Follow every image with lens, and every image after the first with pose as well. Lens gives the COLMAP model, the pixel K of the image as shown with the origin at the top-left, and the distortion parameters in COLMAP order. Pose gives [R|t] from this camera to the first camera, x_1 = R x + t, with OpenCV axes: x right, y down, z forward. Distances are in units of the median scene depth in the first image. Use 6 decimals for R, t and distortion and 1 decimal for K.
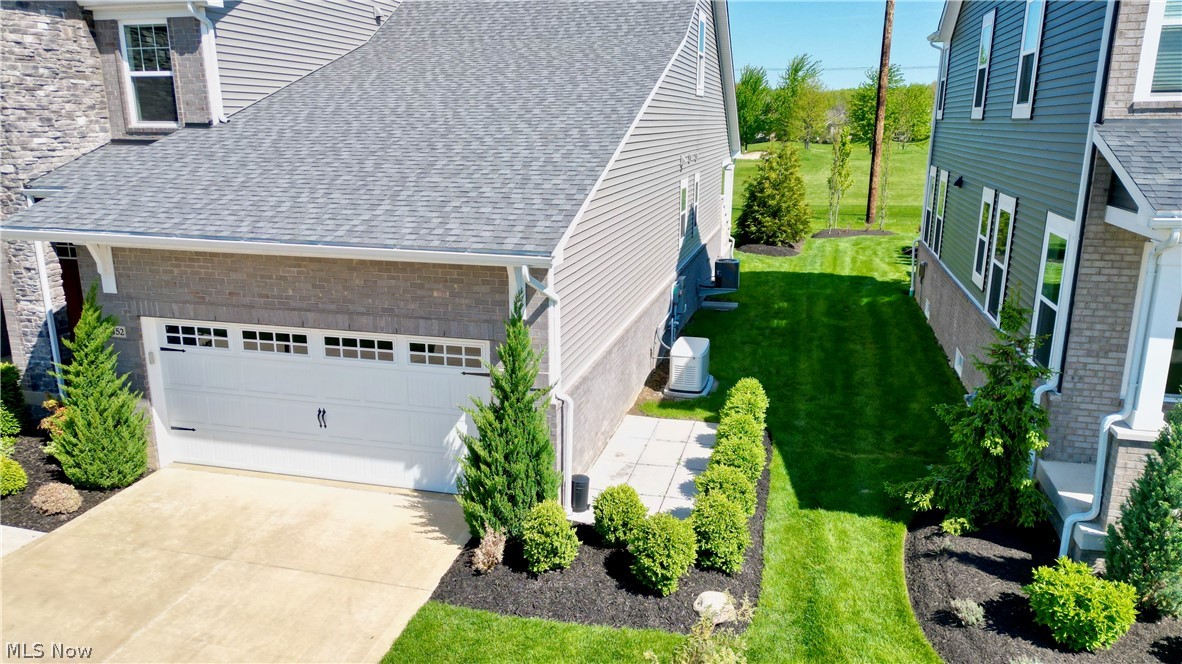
lens RADIAL K [[859.2, 0, 591.0], [0, 859.2, 332.0], [0, 0, 1]] dist [0.030211, -0.002660]
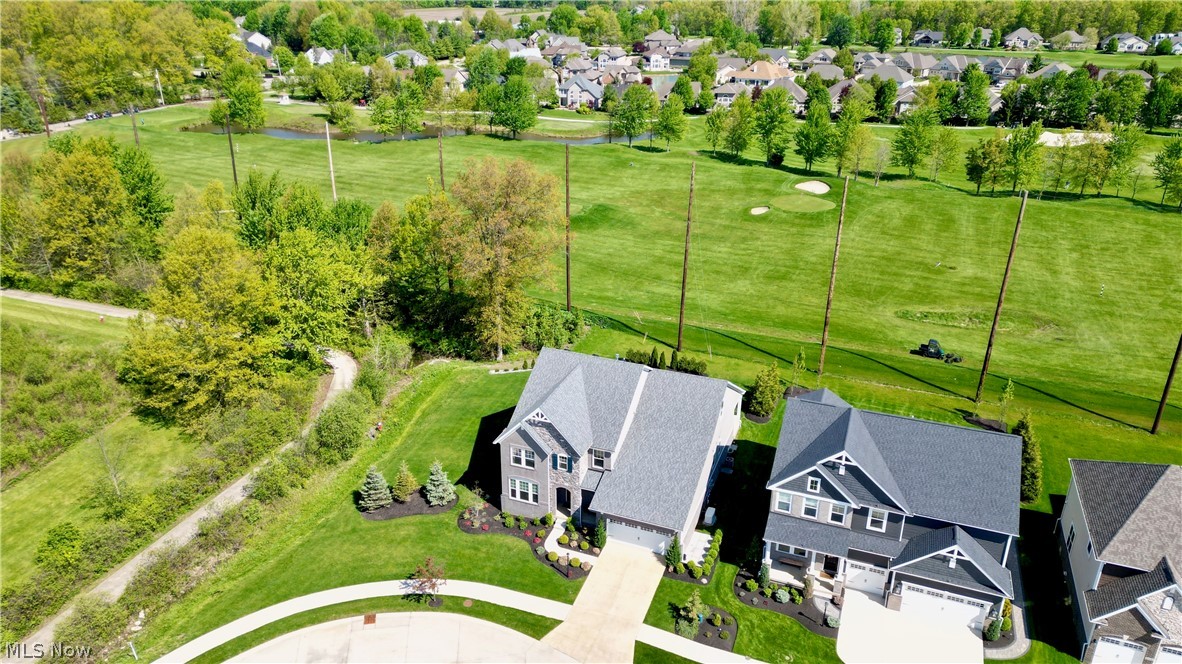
lens RADIAL K [[820.8, 0, 587.5], [0, 820.8, 334.2], [0, 0, 1]] dist [0.092547, -0.095305]
pose [[0.993107, 0.045447, -0.108046, -0.132181], [-0.027300, 0.986107, 0.163854, -2.268442], [0.113991, -0.159775, 0.980550, -4.460753]]
